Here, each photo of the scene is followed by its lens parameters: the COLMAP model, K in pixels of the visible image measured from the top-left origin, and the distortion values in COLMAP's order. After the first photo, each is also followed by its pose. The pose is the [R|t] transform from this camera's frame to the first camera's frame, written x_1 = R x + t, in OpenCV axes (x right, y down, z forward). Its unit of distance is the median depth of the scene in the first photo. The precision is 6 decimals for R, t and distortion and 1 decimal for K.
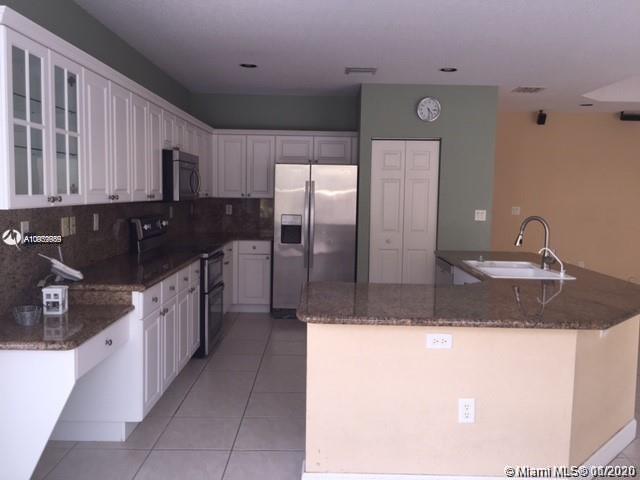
lens RADIAL K [[547.8, 0, 316.5], [0, 547.8, 239.1], [0, 0, 1]] dist [0.010583, 0.005584]
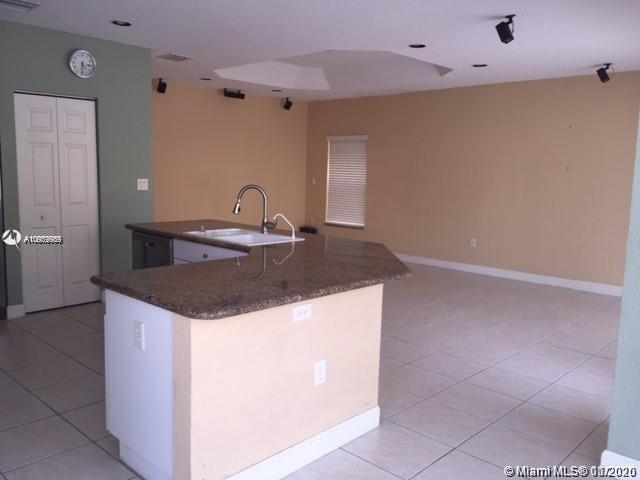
lens RADIAL K [[547.8, 0, 316.5], [0, 547.8, 239.1], [0, 0, 1]] dist [0.010583, 0.005584]
pose [[0.685213, -0.092485, 0.722447, -0.198489], [0.048932, 0.995510, 0.081031, -0.011533], [-0.726698, -0.020172, 0.686661, 0.124365]]
